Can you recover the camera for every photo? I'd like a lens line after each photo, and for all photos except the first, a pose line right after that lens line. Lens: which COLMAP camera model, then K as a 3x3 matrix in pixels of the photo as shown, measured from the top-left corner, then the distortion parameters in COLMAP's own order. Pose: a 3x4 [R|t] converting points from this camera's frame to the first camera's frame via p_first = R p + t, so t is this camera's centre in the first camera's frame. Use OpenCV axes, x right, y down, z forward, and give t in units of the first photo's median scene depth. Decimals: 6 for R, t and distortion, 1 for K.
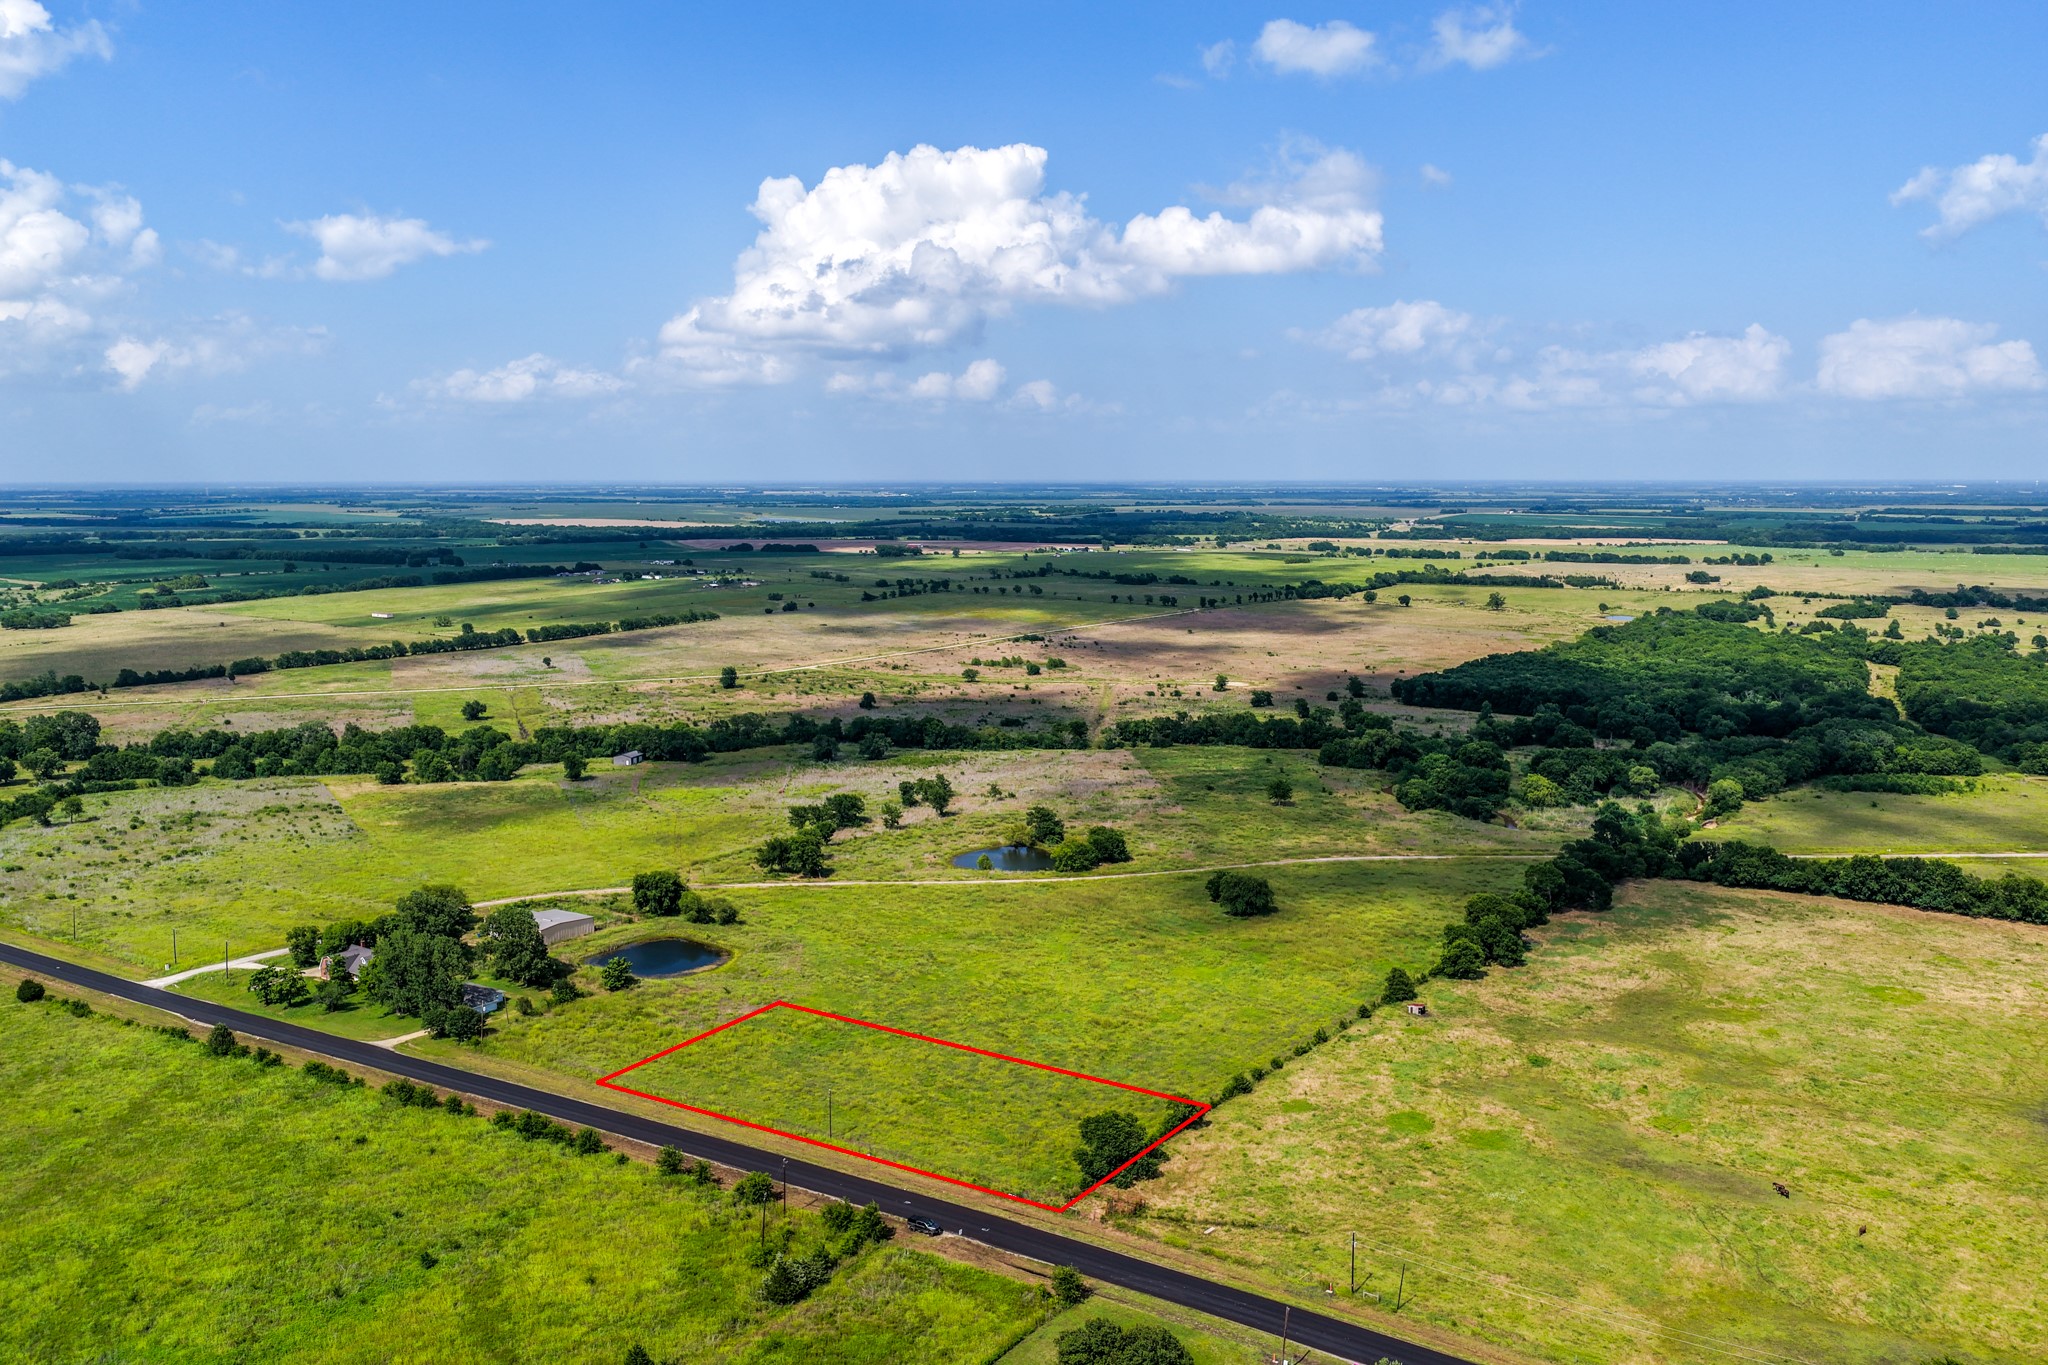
lens RADIAL K [[1704.8, 0, 1024.0], [0, 1704.8, 682.5], [0, 0, 1]] dist [-0.007896, 0.001067]
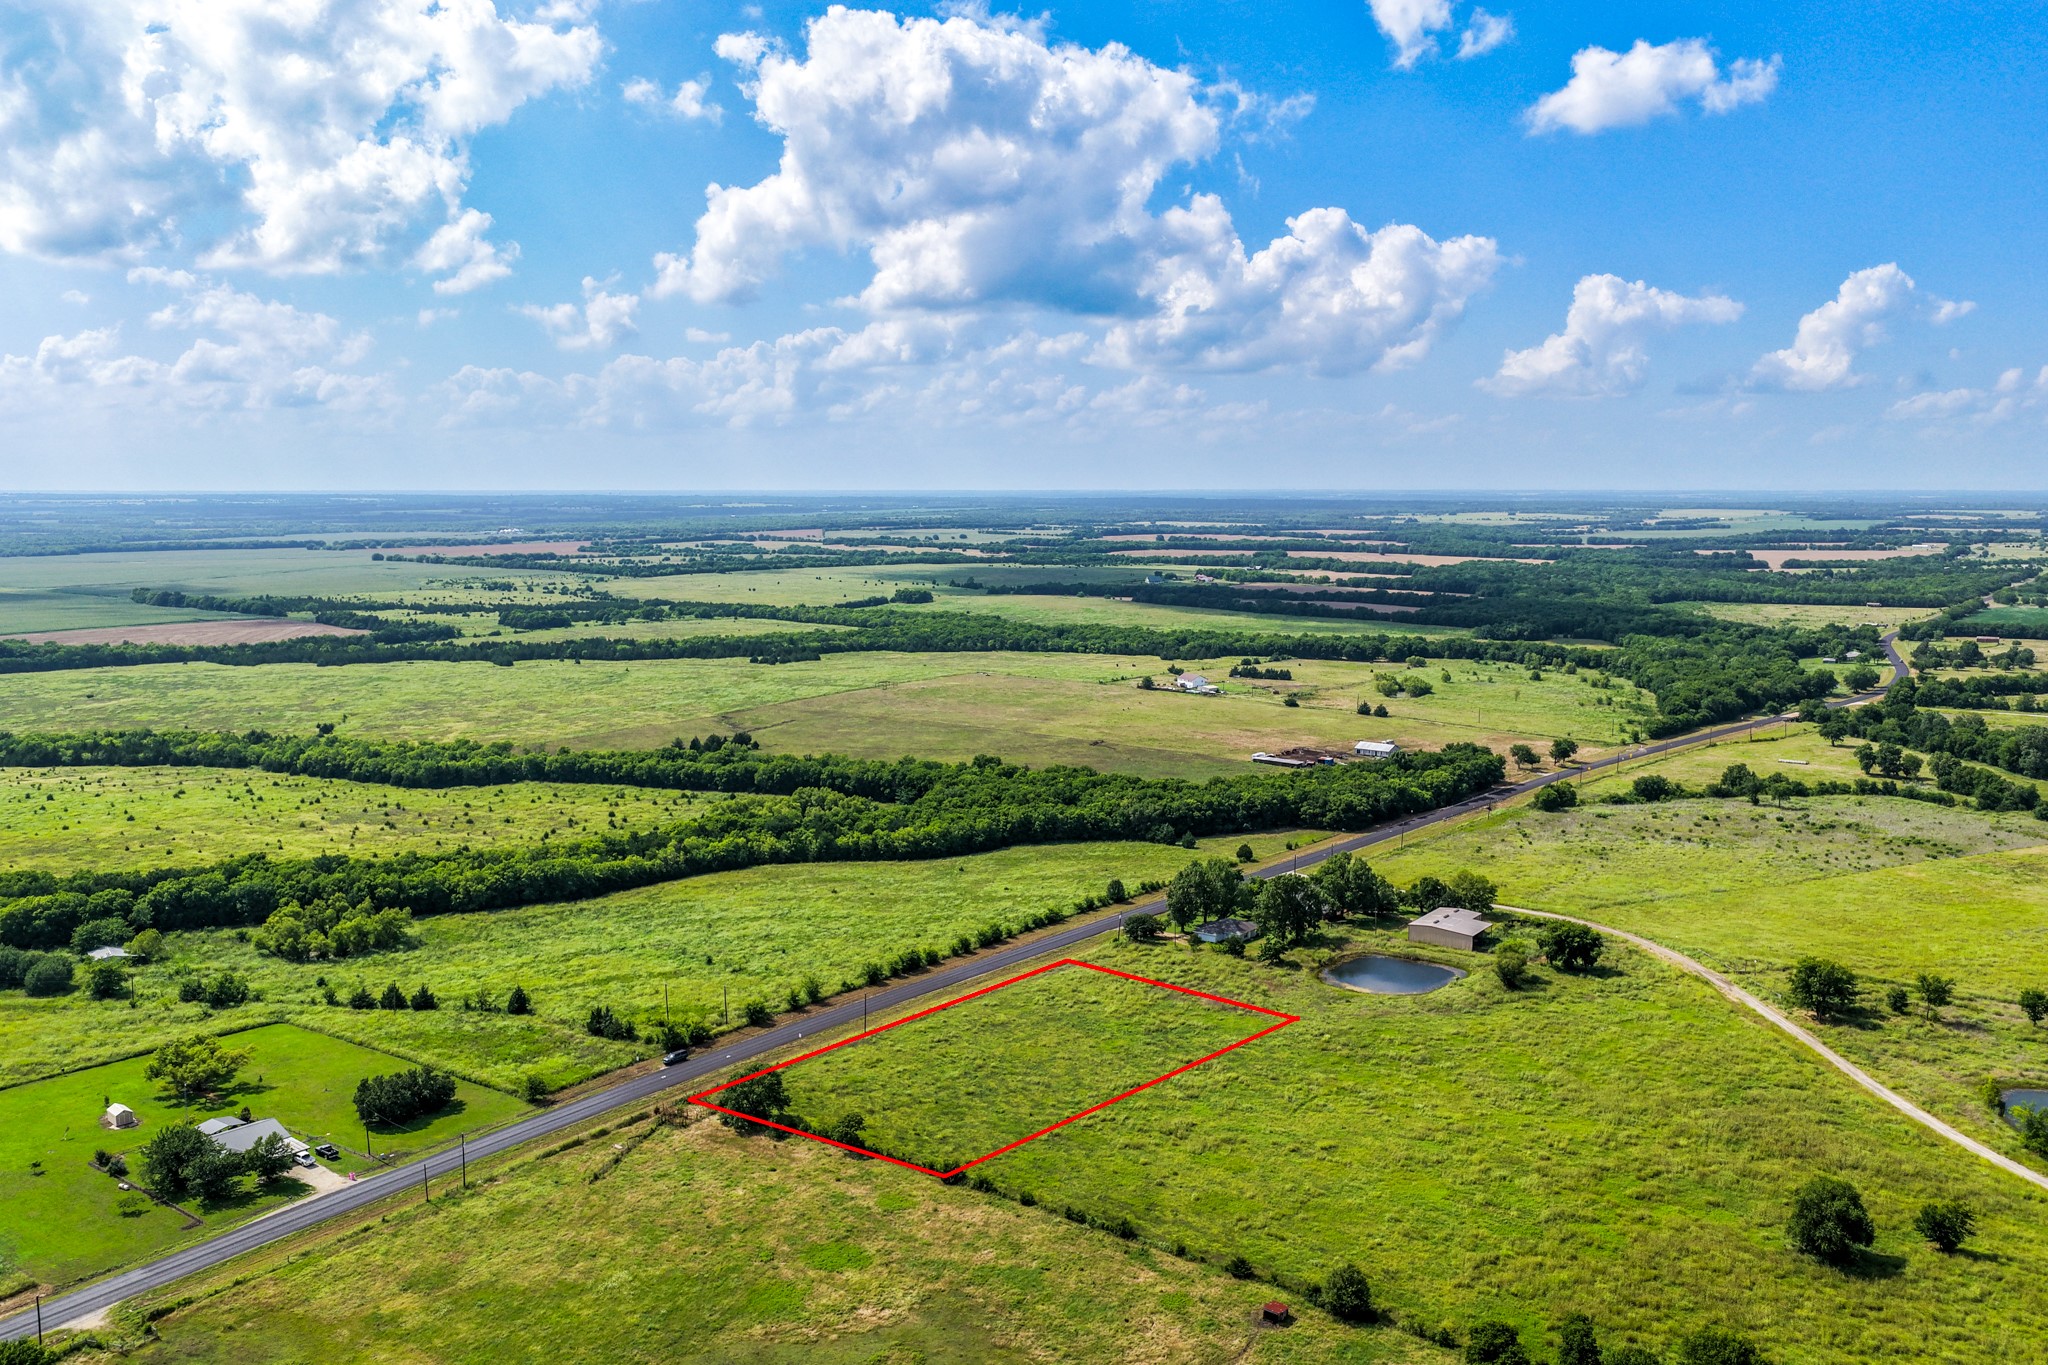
lens RADIAL K [[1709.5, 0, 1049.8], [0, 1709.5, 679.2], [0, 0, 1]] dist [-0.015022, 0.043981]
pose [[-0.023558, 0.116845, -0.992871, 0.454064], [-0.122641, 0.985307, 0.118865, -0.061184], [0.992171, 0.124567, -0.008882, 0.472499]]
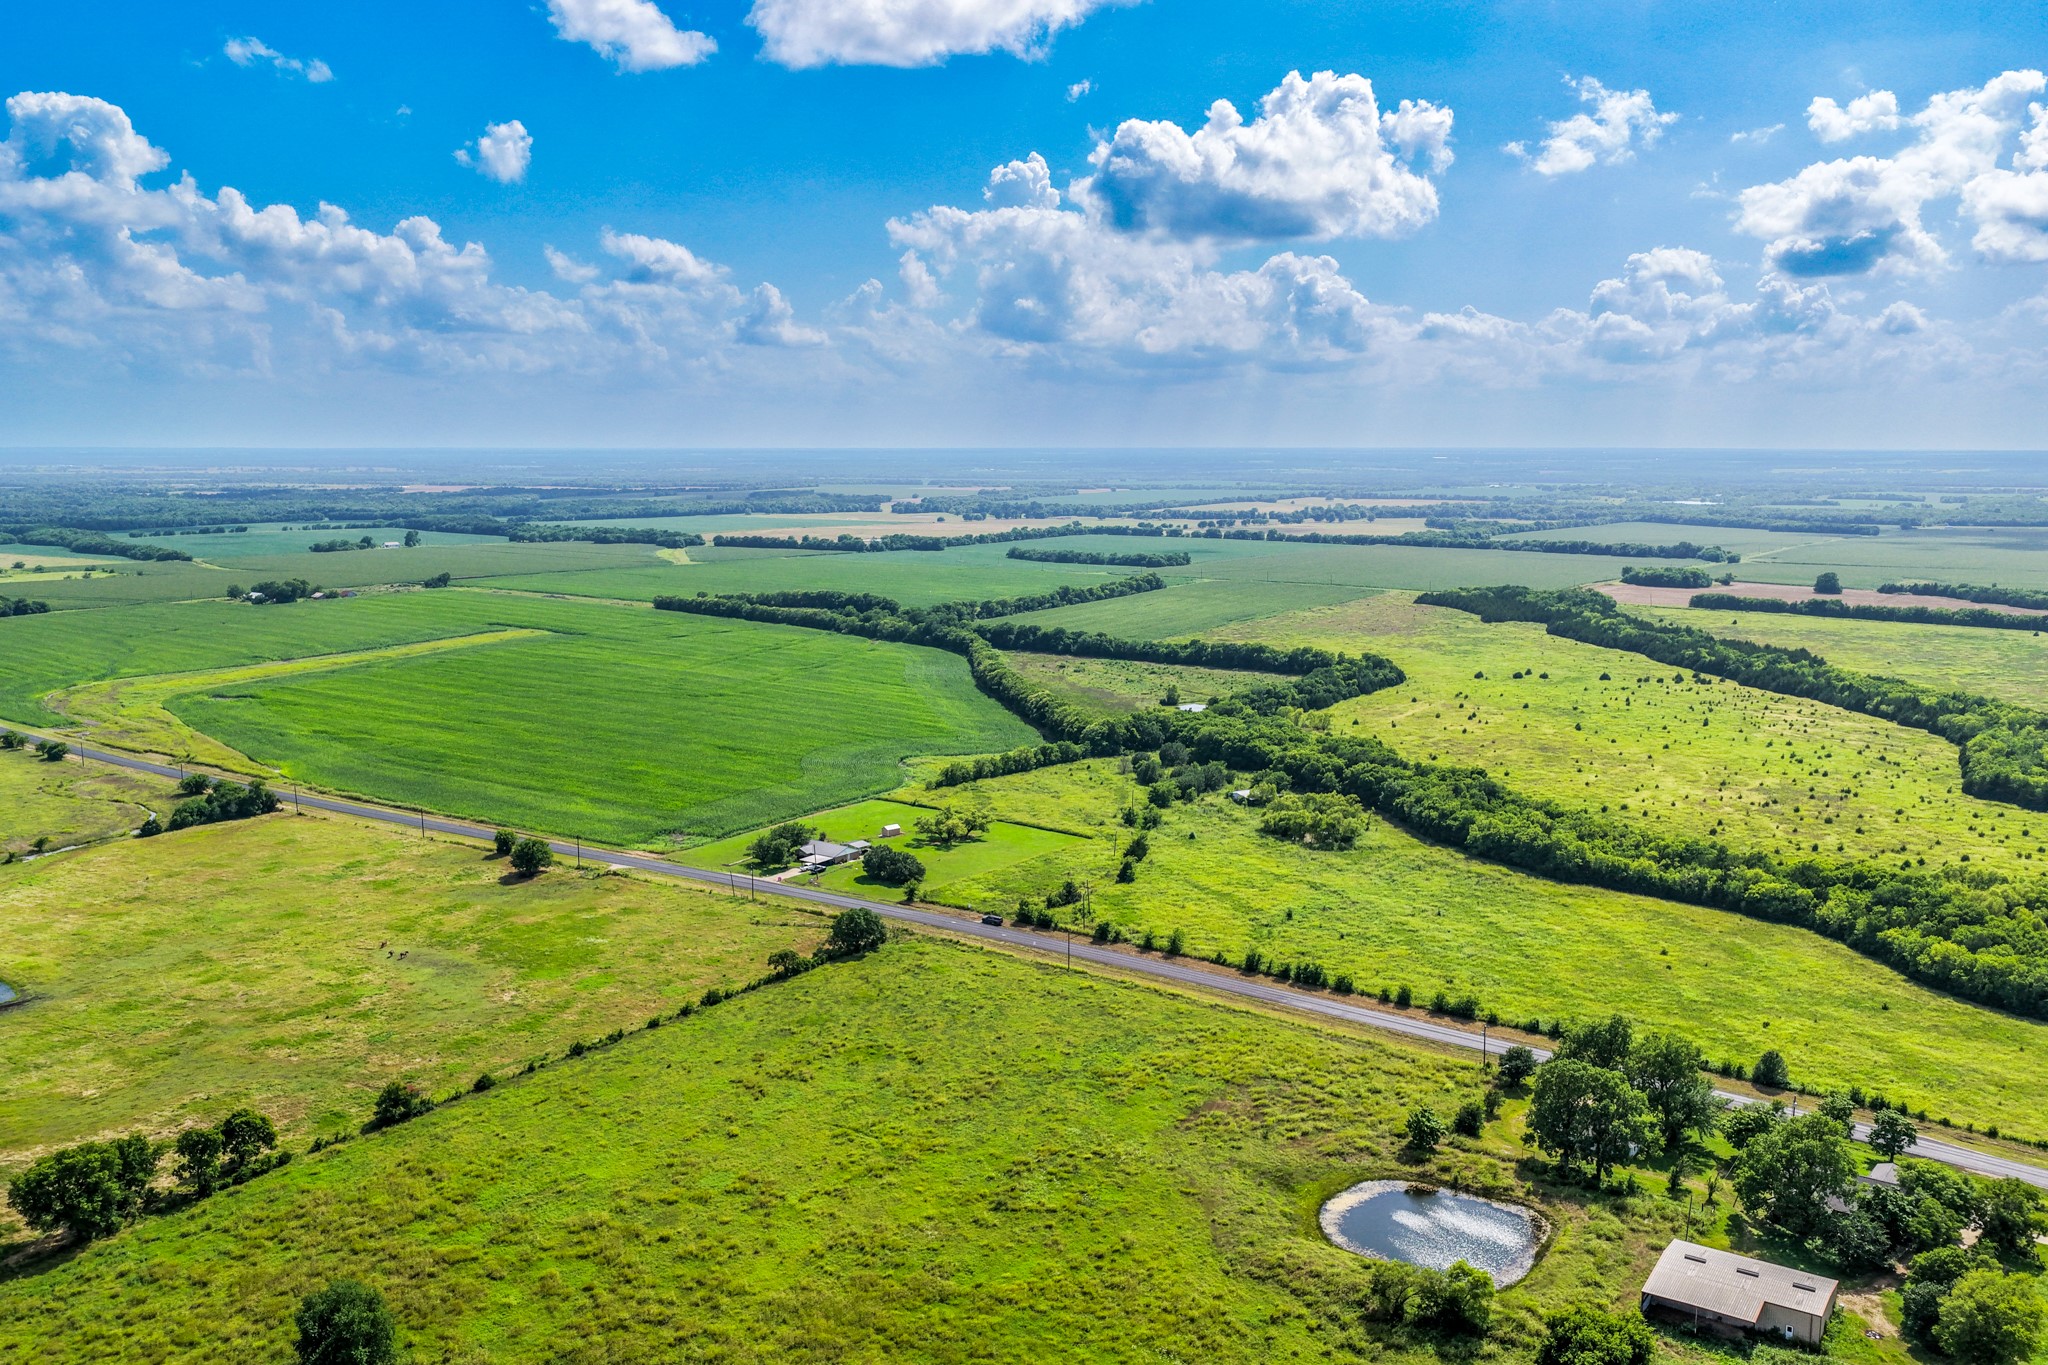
lens RADIAL K [[1711.6, 0, 1024.0], [0, 1711.6, 682.5], [0, 0, 1]] dist [0.001449, -0.006868]
pose [[-0.999778, -0.001974, 0.020991, -0.045705], [0.003579, 0.965263, 0.261255, -0.116807], [-0.020778, 0.261272, -0.965042, 0.928471]]
